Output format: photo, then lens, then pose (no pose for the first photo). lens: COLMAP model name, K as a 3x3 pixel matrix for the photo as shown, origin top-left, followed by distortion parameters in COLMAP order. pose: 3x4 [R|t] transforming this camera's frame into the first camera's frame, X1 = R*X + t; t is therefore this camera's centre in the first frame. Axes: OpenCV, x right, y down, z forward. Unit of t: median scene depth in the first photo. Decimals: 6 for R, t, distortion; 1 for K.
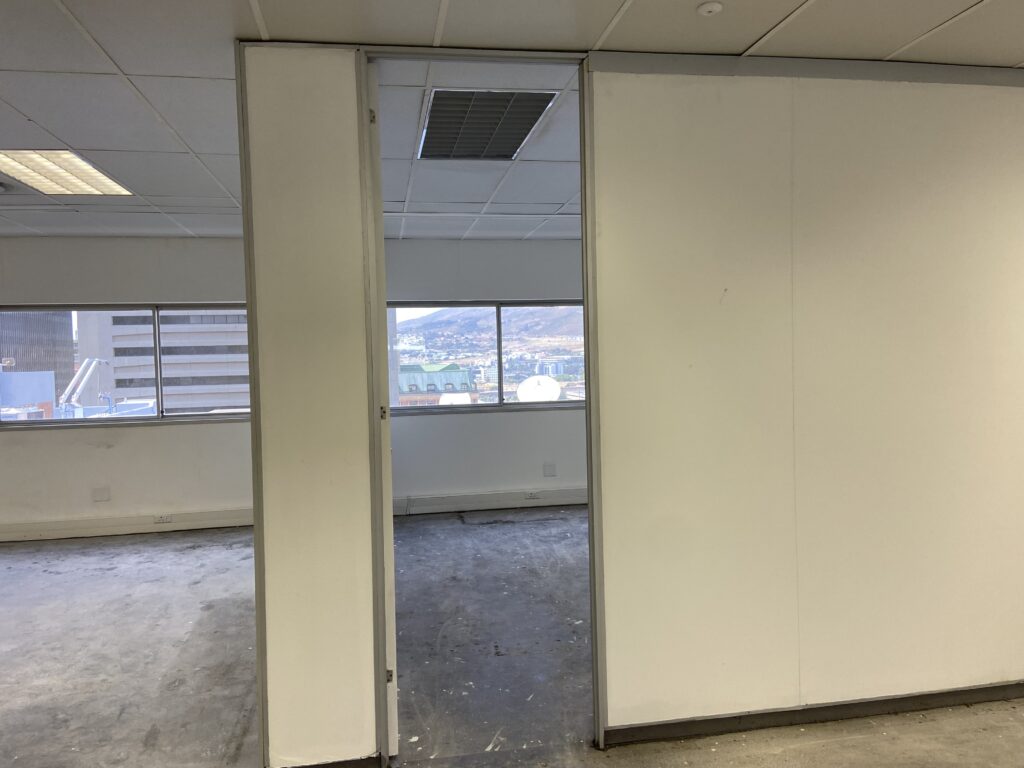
lens RADIAL K [[769.7, 0, 505.3], [0, 769.7, 391.9], [0, 0, 1]] dist [0.119674, -0.147300]
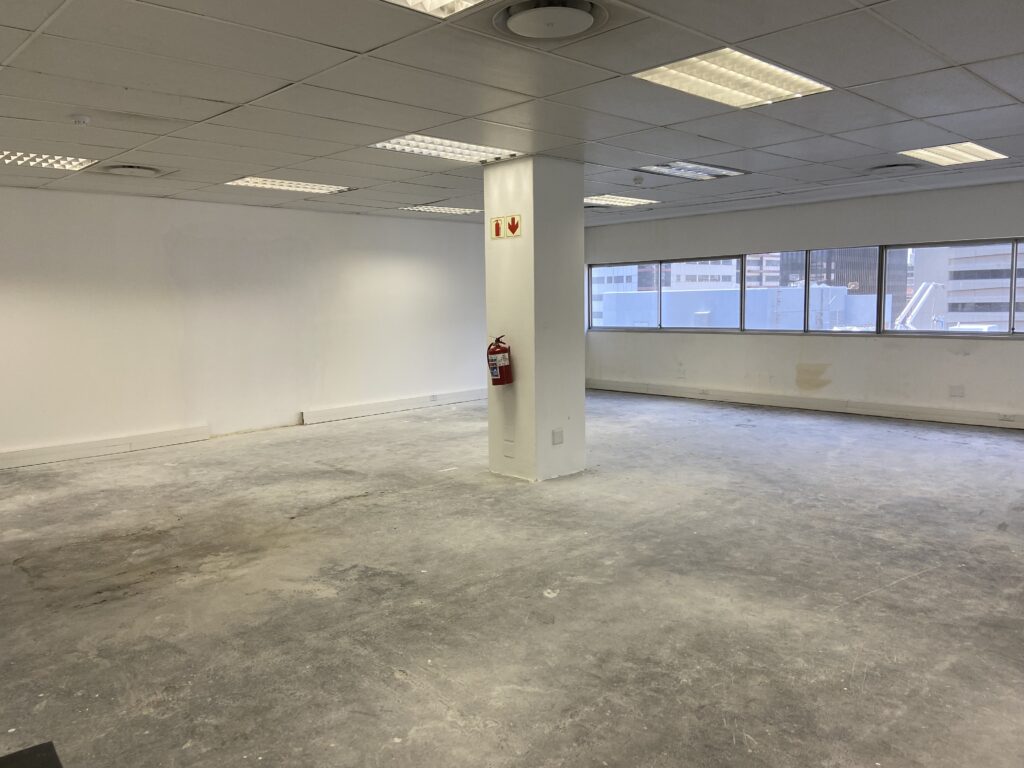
lens RADIAL K [[769.7, 0, 501.6], [0, 769.7, 371.6], [0, 0, 1]] dist [0.119674, -0.147300]
pose [[0.562967, 0.093064, -0.821223, 0.060463], [-0.034515, 0.995421, 0.089143, 0.004975], [0.825759, -0.021840, 0.563601, -0.169090]]
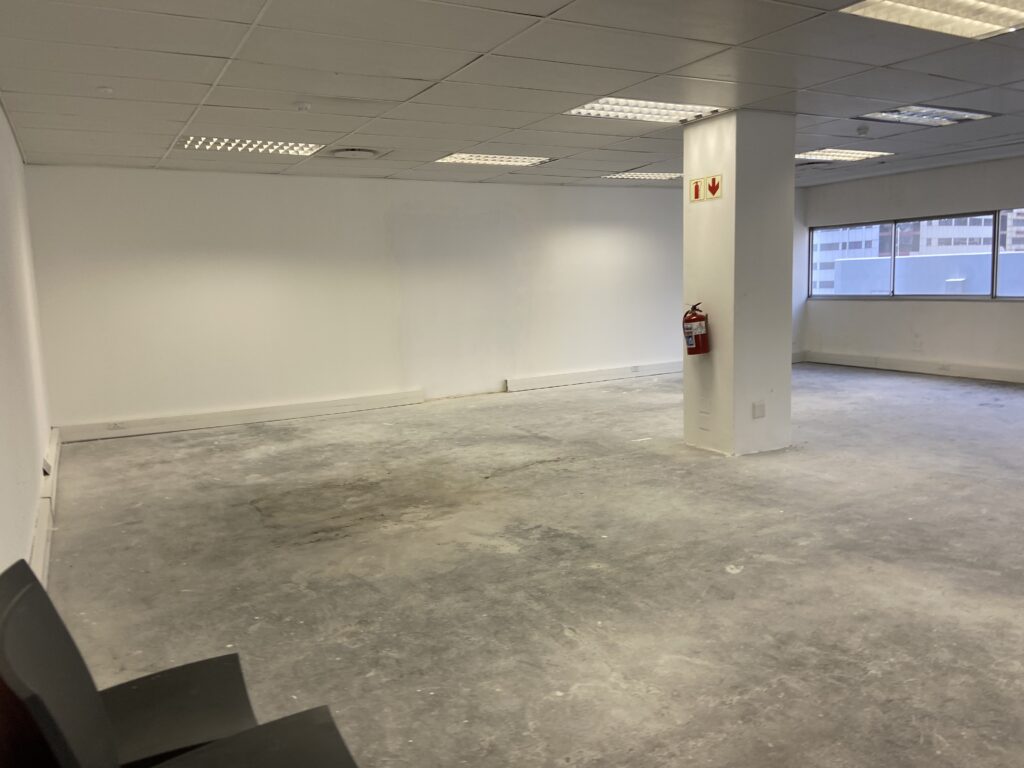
lens RADIAL K [[769.7, 0, 519.0], [0, 769.7, 370.6], [0, 0, 1]] dist [0.119674, -0.147300]
pose [[0.337504, 0.128156, -0.932559, 0.061514], [-0.019760, 0.991435, 0.129096, 0.005535], [0.941117, -0.025143, 0.337146, -0.166574]]
